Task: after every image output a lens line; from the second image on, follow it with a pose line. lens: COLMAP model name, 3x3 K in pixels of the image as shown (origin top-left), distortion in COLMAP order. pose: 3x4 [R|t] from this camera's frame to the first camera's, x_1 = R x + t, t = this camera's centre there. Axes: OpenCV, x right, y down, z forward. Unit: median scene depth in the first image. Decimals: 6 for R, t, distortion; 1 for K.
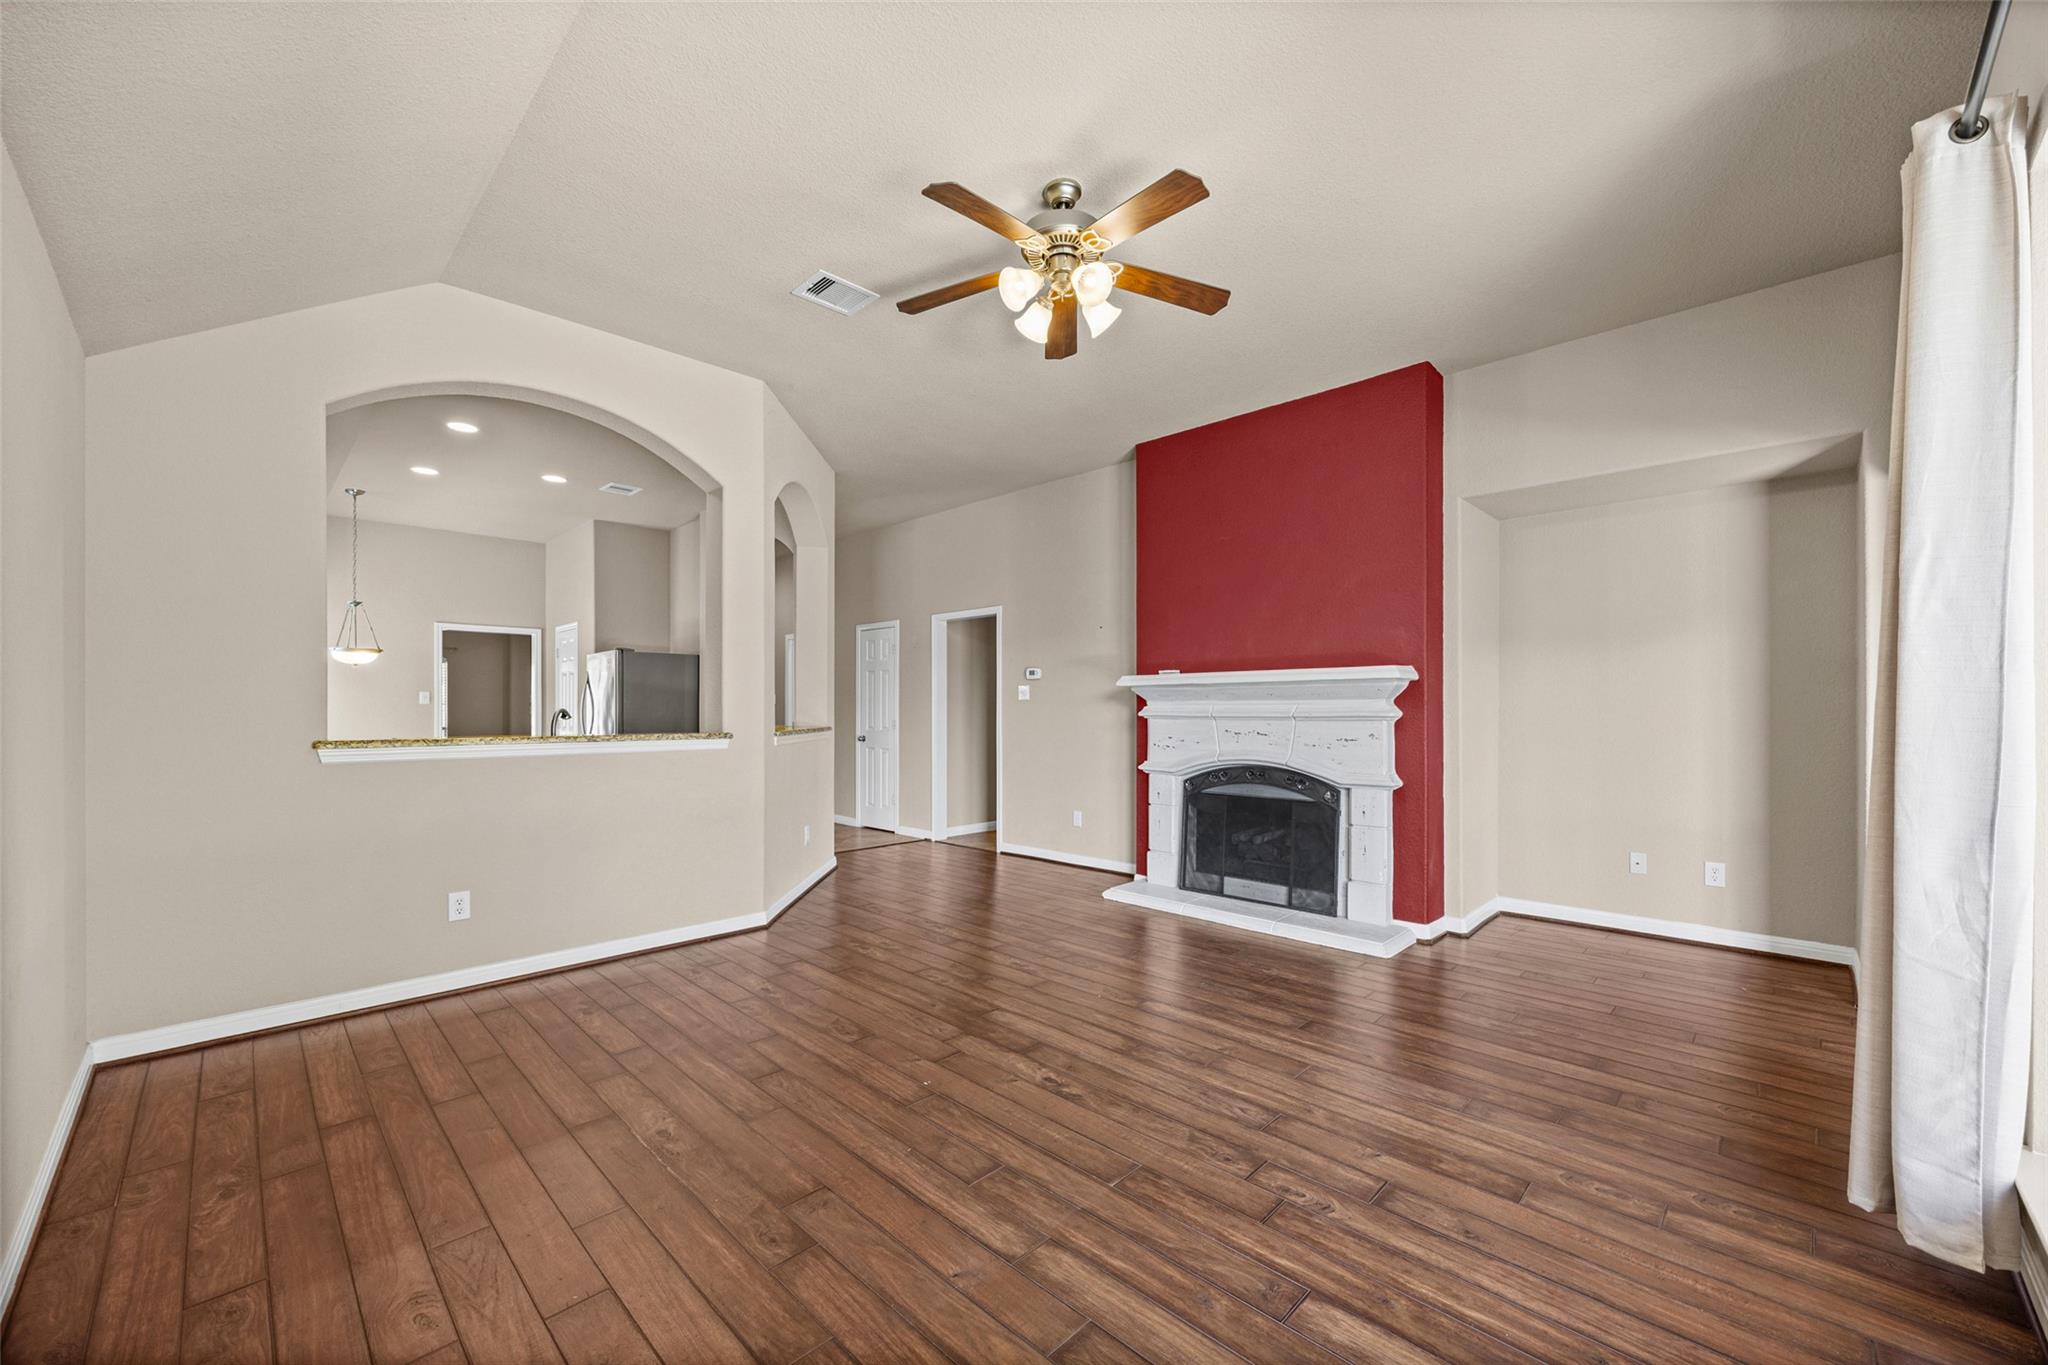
lens RADIAL K [[791.5, 0, 1021.5], [0, 791.5, 713.6], [0, 0, 1]] dist [0.000142, 0.000050]
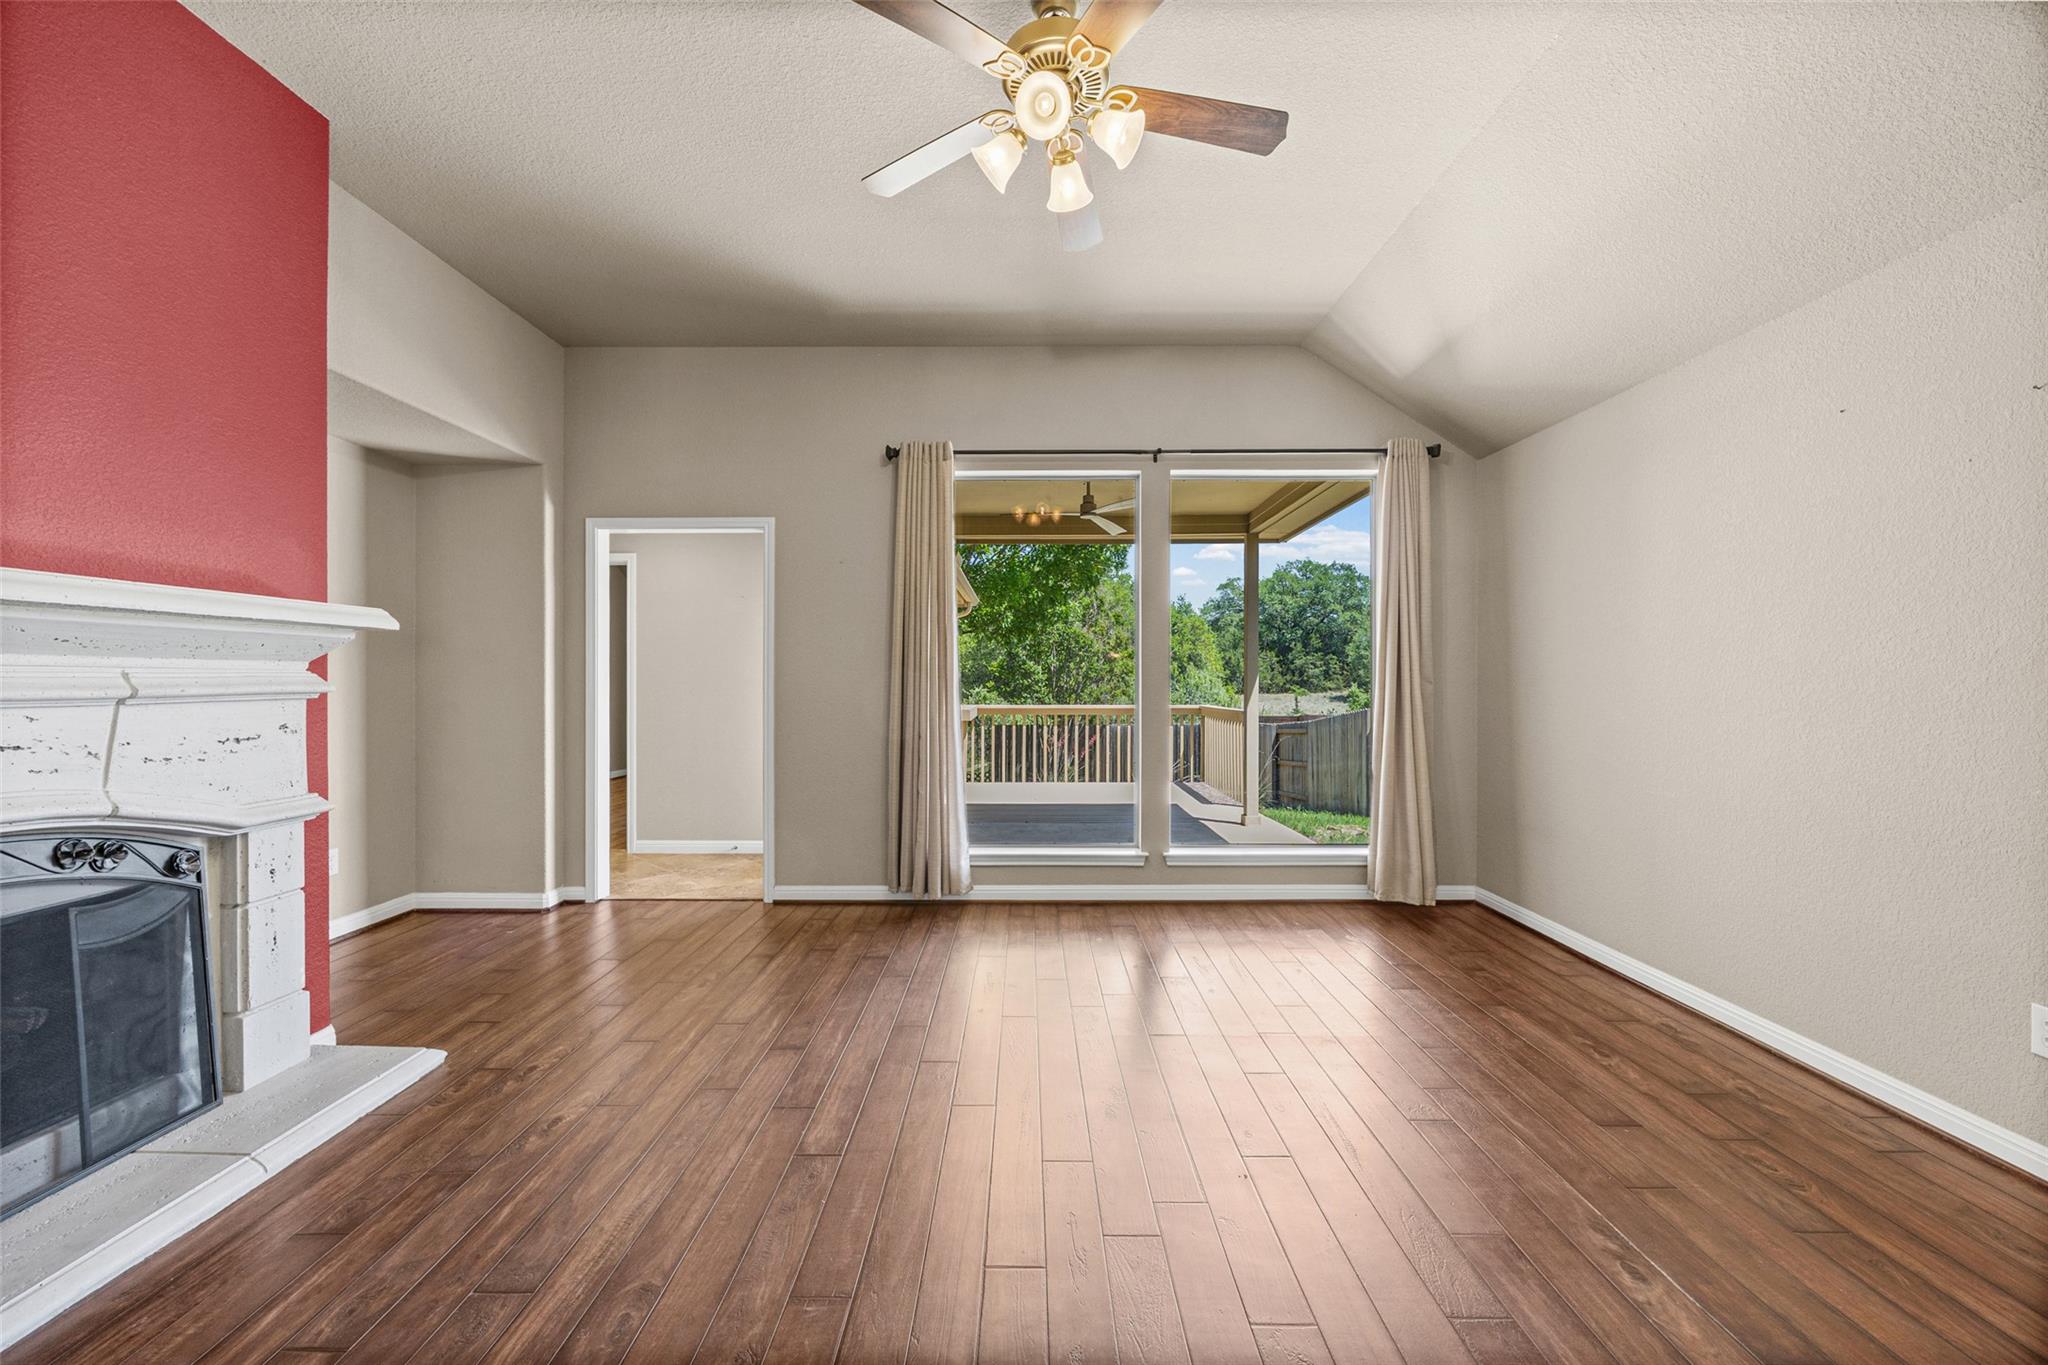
lens RADIAL K [[779.5, 0, 1024.0], [0, 779.5, 682.5], [0, 0, 1]] dist [0.007130, 0.000106]
pose [[-0.700781, 0.001949, 0.713374, -0.558097], [0.003437, 0.999994, 0.000645, -0.003605], [-0.713368, 0.002904, -0.700784, 1.838901]]
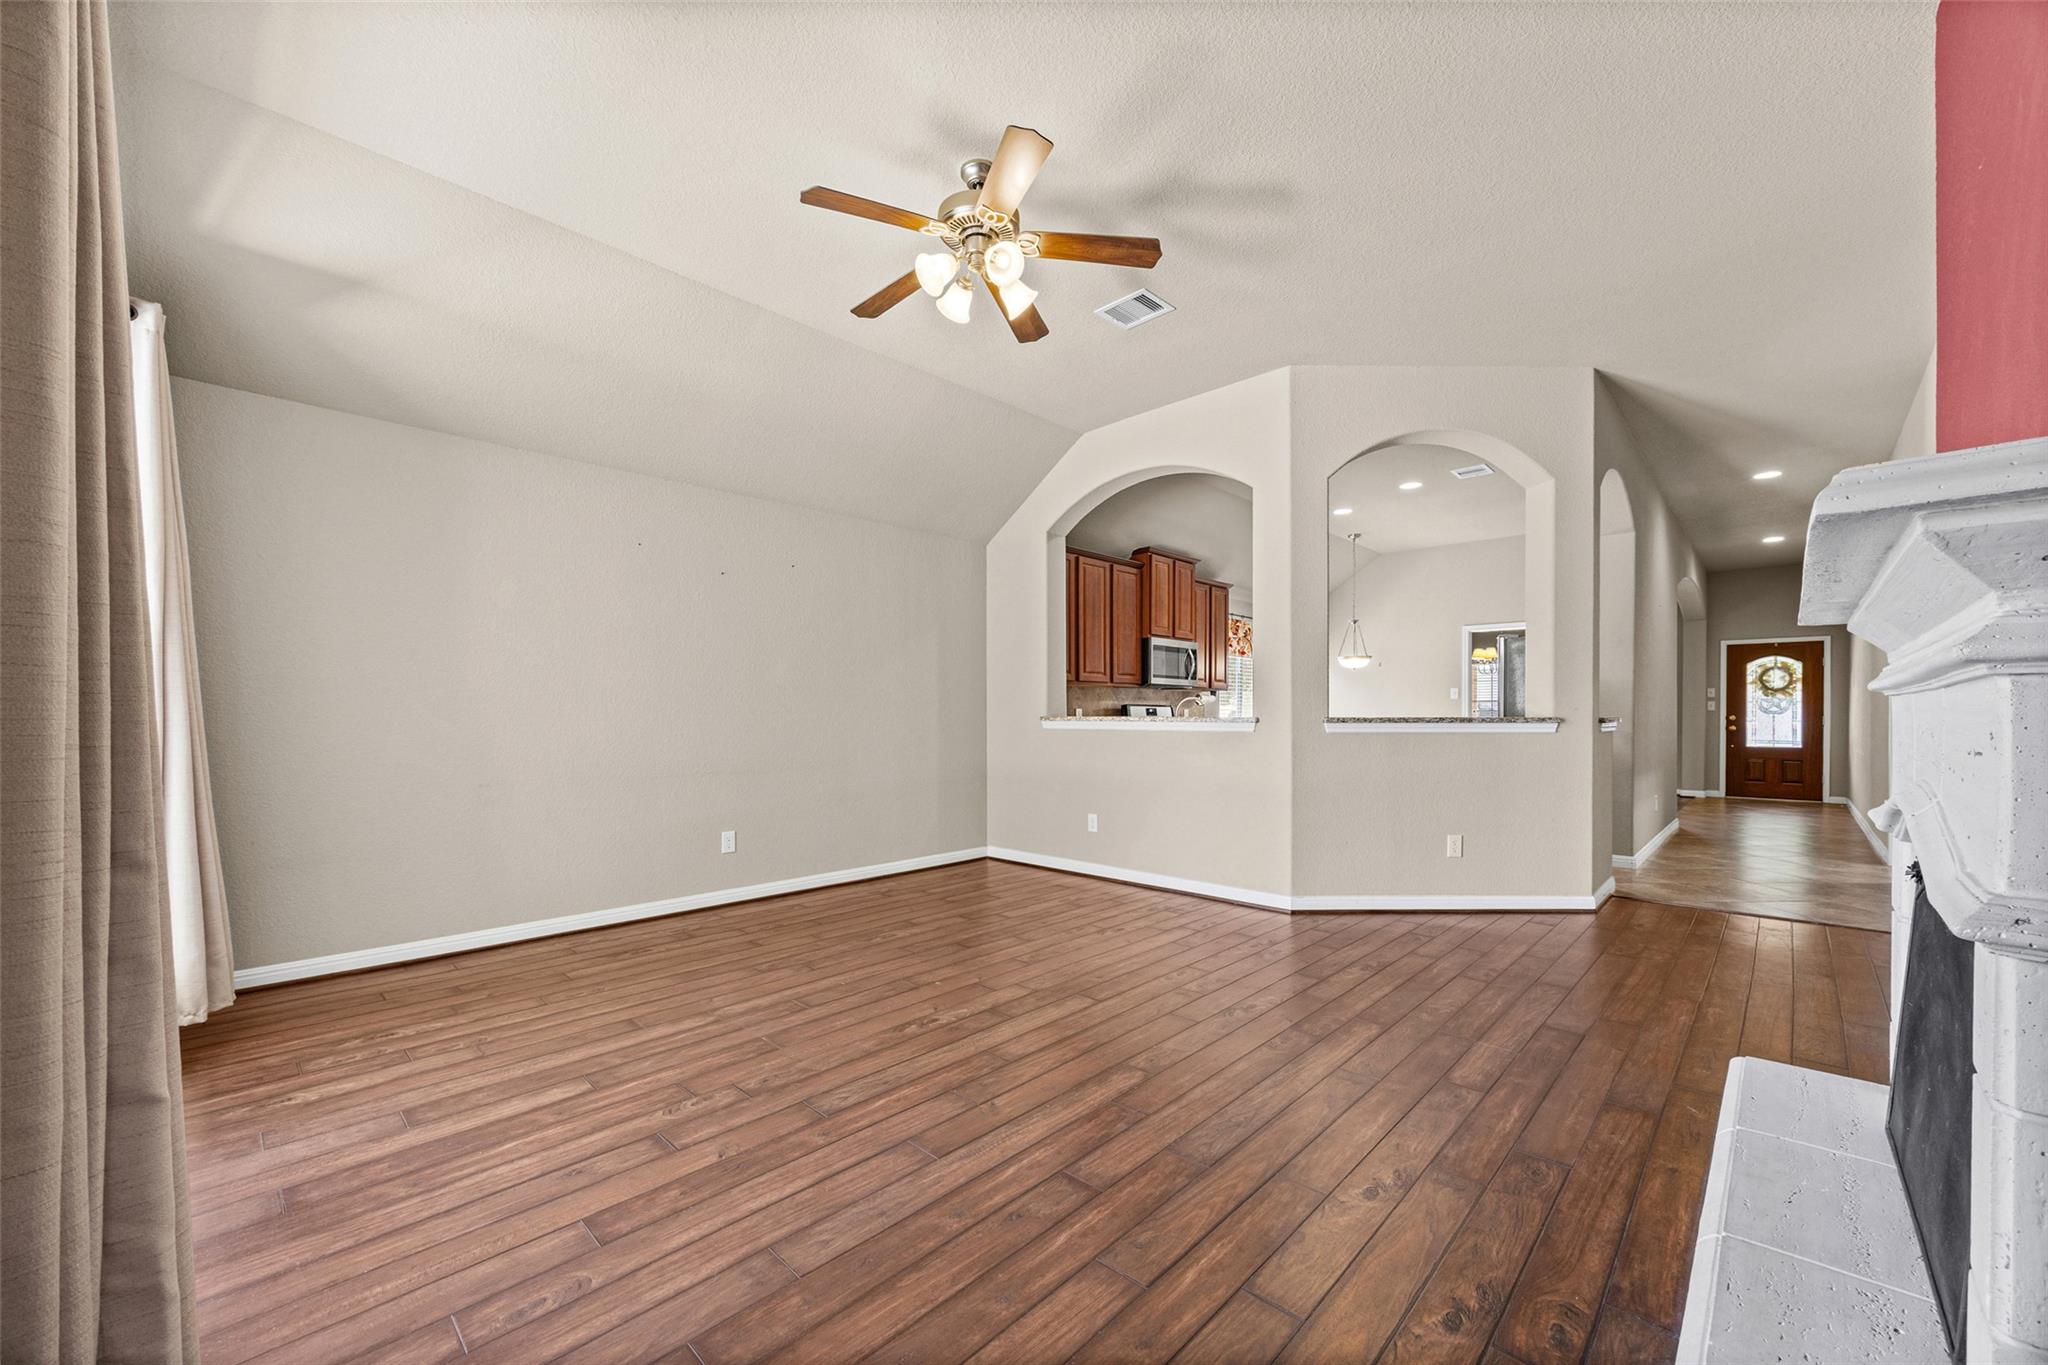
lens RADIAL K [[791.5, 0, 1021.5], [0, 791.5, 713.6], [0, 0, 1]] dist [0.000142, 0.000050]
pose [[0.009997, -0.001214, -0.999949, 1.268398], [-0.002417, 0.999996, -0.001238, 0.039420], [0.999947, 0.002429, 0.009994, 1.234698]]
